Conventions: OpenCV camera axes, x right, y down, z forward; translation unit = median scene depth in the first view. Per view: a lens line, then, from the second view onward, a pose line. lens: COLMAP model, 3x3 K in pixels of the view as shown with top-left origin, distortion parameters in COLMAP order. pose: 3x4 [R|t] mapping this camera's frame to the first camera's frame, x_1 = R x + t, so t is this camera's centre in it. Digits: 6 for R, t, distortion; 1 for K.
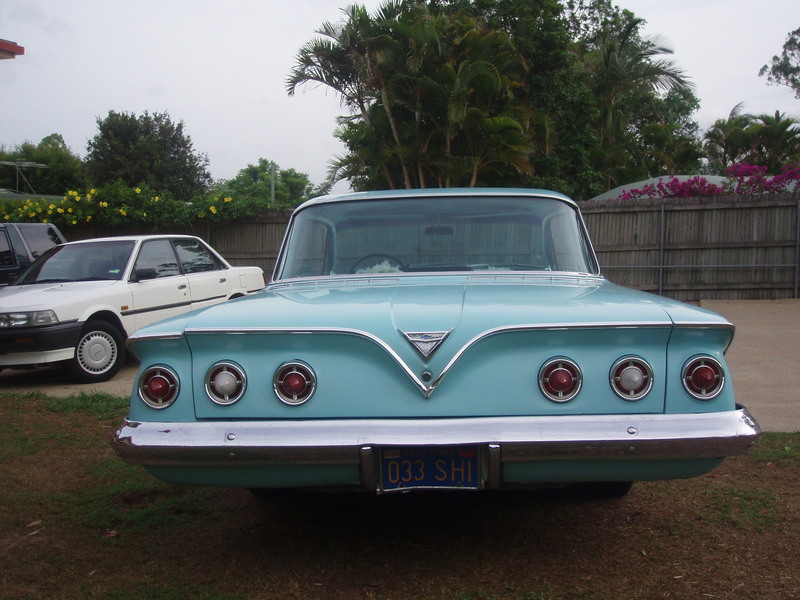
lens RADIAL K [[851.3, 0, 406.0], [0, 851.3, 296.5], [0, 0, 1]] dist [-0.130691, 0.000000]
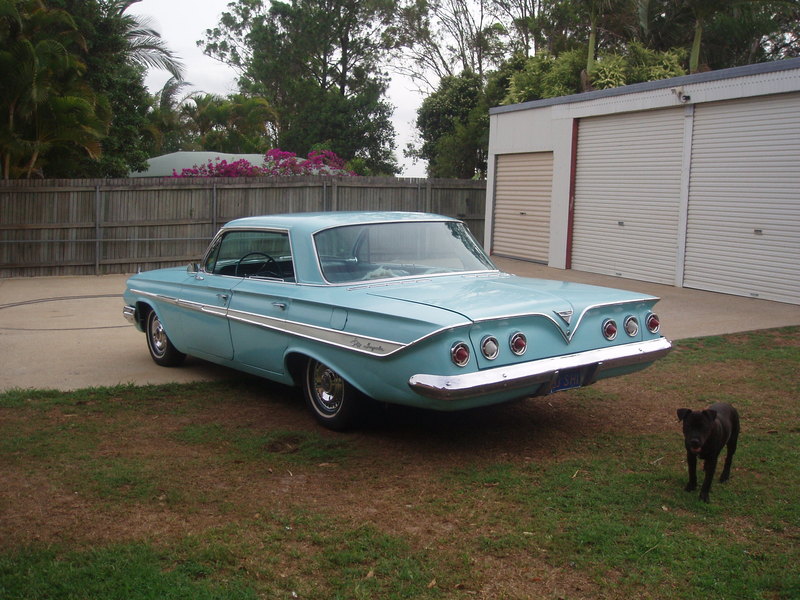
lens RADIAL K [[851.3, 0, 402.3], [0, 851.3, 300.4], [0, 0, 1]] dist [-0.130691, 0.000000]
pose [[0.774049, -0.062031, 0.630080, -0.224029], [0.028093, 0.997574, 0.063698, -0.017779], [-0.632502, -0.031605, 0.773914, -0.042062]]
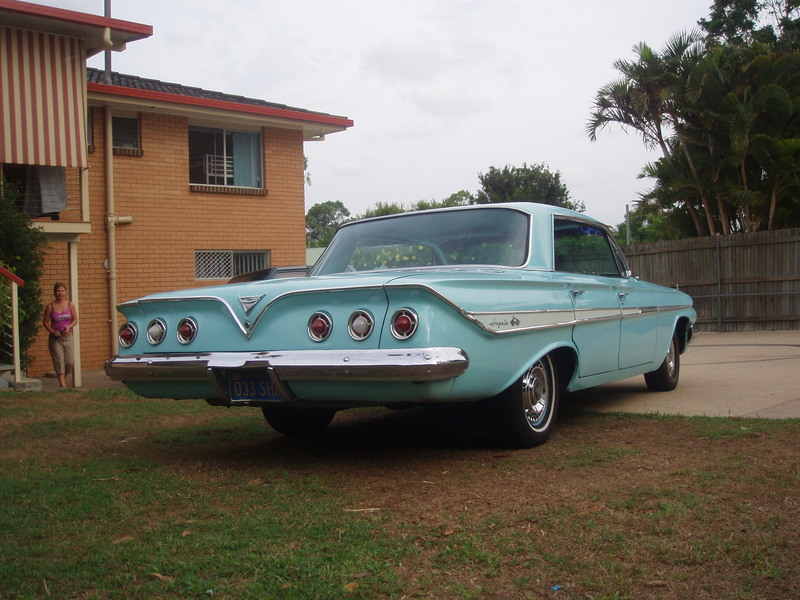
lens RADIAL K [[851.3, 0, 404.0], [0, 851.3, 300.1], [0, 0, 1]] dist [-0.130691, 0.000000]
pose [[0.887087, -0.030464, -0.460595, 0.146203], [0.006771, 0.998571, -0.053007, 0.019522], [0.461552, 0.043903, 0.886026, -0.035619]]
